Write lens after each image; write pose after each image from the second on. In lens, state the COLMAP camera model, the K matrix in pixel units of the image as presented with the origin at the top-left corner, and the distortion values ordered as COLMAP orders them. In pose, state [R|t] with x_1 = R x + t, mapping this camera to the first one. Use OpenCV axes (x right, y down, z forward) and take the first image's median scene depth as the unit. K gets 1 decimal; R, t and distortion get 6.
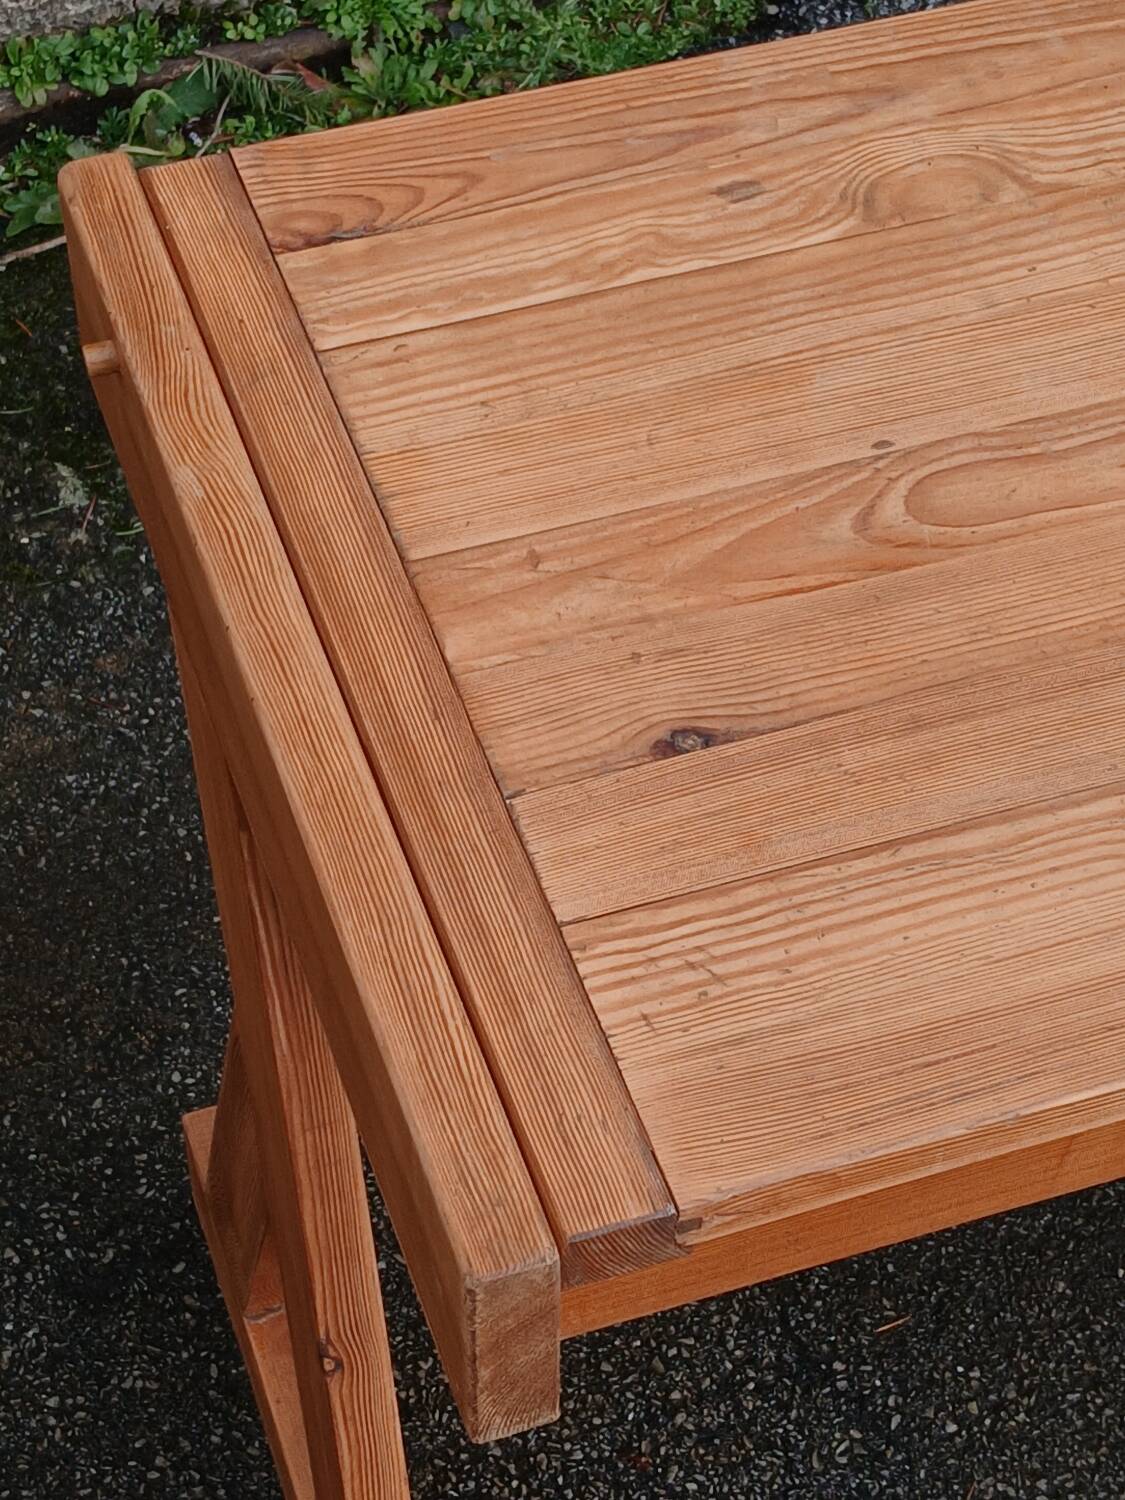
lens RADIAL K [[3186.6, 0, 562.5], [0, 3186.6, 750.0], [0, 0, 1]] dist [0.094051, 0.151668]
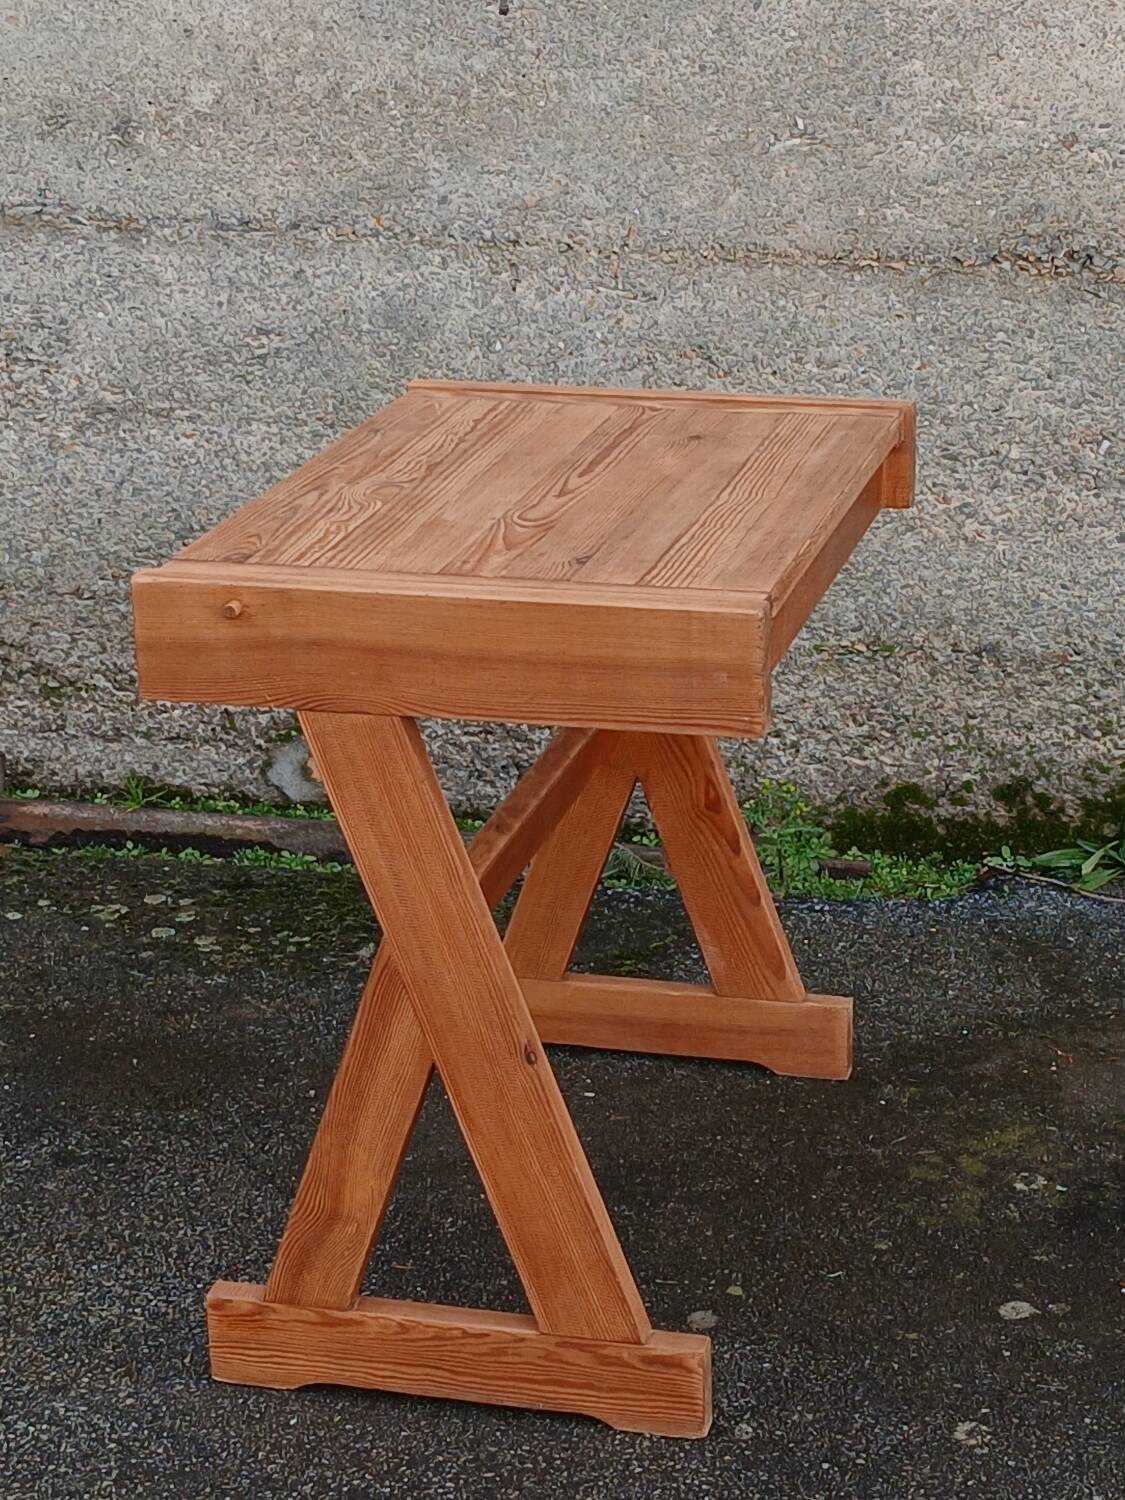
lens RADIAL K [[3165.8, 0, 555.6], [0, 3165.8, 764.5], [0, 0, 1]] dist [0.082867, 0.331109]
pose [[0.828060, 0.125706, -0.546365, 1.699540], [-0.401305, 0.813427, -0.421059, 1.027987], [0.391498, 0.567921, 0.724013, -0.556857]]
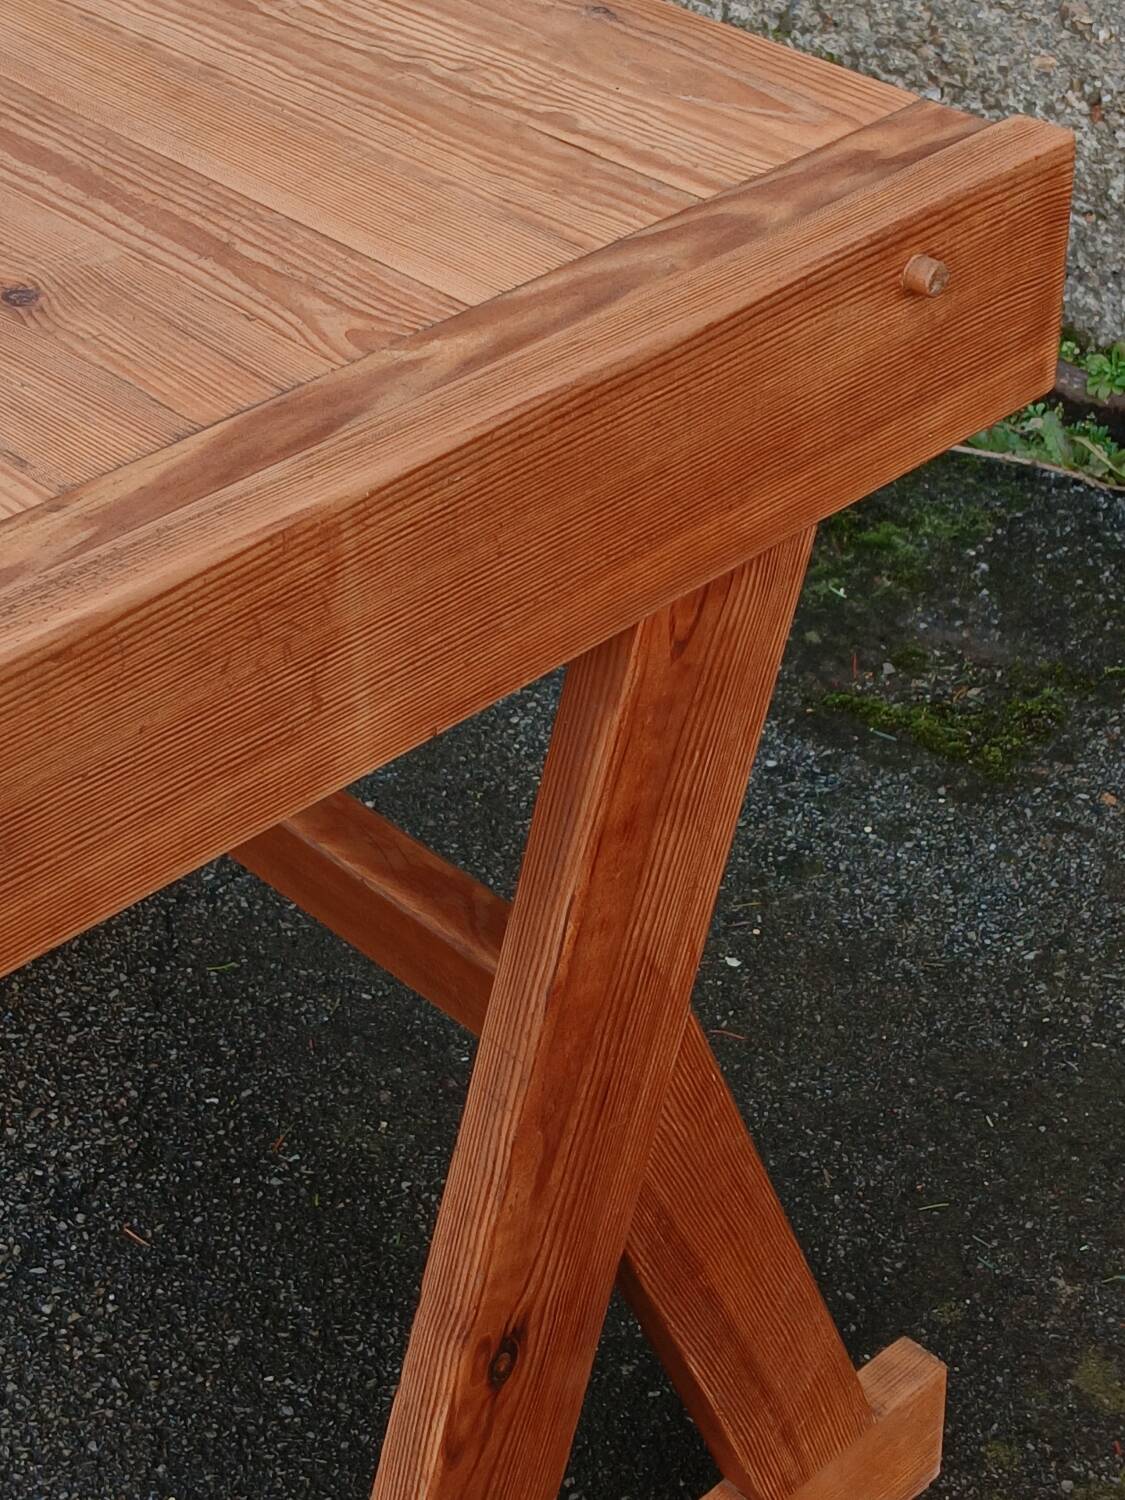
lens RADIAL K [[2736.0, 0, 562.5], [0, 2736.0, 750.0], [0, 0, 1]] dist [0.112388, -0.028785]
pose [[0.400616, 0.508860, -0.761950, 1.212174], [-0.682362, 0.720673, 0.122524, -0.220354], [0.611465, 0.470841, 0.635940, 0.708007]]
